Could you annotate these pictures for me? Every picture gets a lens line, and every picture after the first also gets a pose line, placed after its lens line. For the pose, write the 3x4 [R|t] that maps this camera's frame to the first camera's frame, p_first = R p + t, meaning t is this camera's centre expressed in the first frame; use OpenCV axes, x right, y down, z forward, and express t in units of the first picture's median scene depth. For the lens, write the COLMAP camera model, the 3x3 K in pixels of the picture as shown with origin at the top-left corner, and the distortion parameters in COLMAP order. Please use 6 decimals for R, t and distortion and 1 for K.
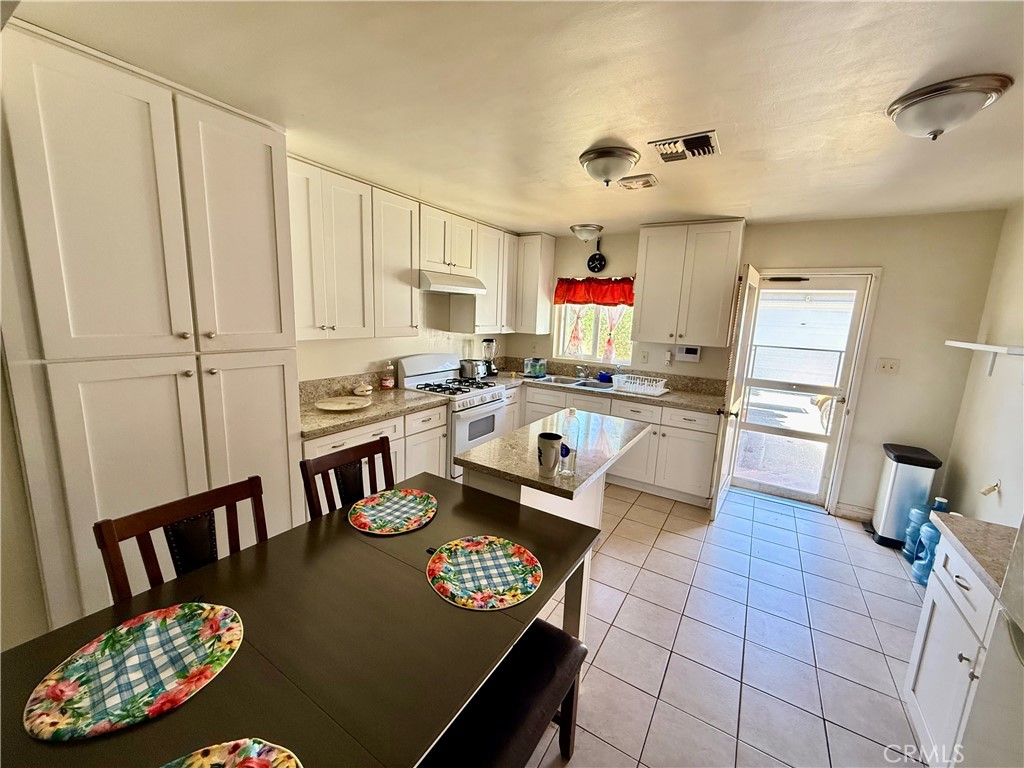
lens RADIAL K [[409.9, 0, 516.8], [0, 409.9, 390.8], [0, 0, 1]] dist [-0.001212, 0.000356]
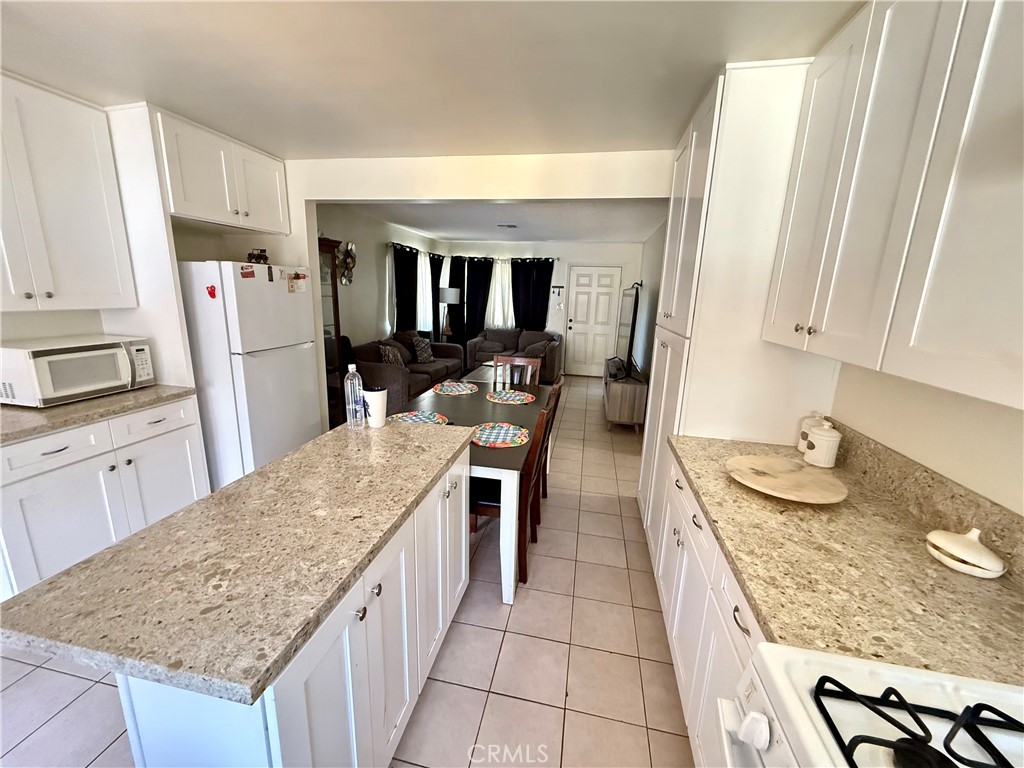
lens RADIAL K [[409.9, 0, 511.9], [0, 409.9, 382.8], [0, 0, 1]] dist [-0.001212, 0.000356]
pose [[-0.938029, -0.000128, -0.346557, 0.074568], [-0.137051, 0.918618, 0.370618, -0.223332], [0.318306, 0.395146, -0.861708, 1.290216]]
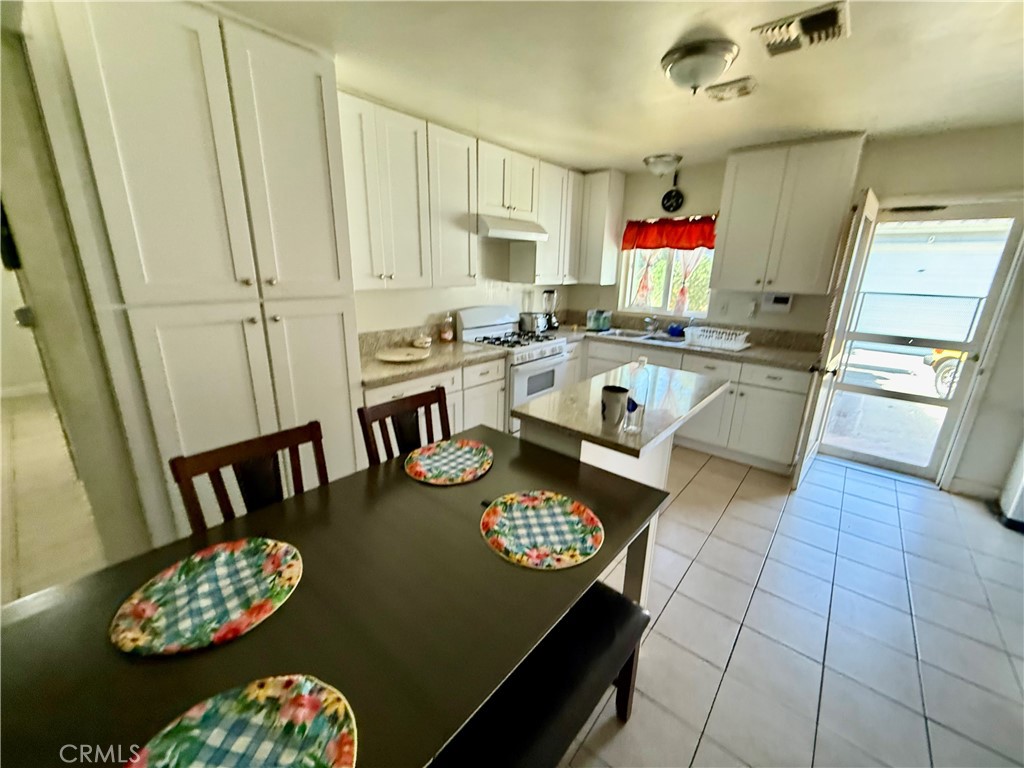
lens RADIAL K [[409.9, 0, 515.2], [0, 409.9, 393.3], [0, 0, 1]] dist [-0.001212, 0.000356]
pose [[0.988752, 0.022586, -0.147851, -0.002550], [-0.006729, 0.994249, 0.106882, 0.016018], [0.149414, -0.104685, 0.983217, 0.048434]]
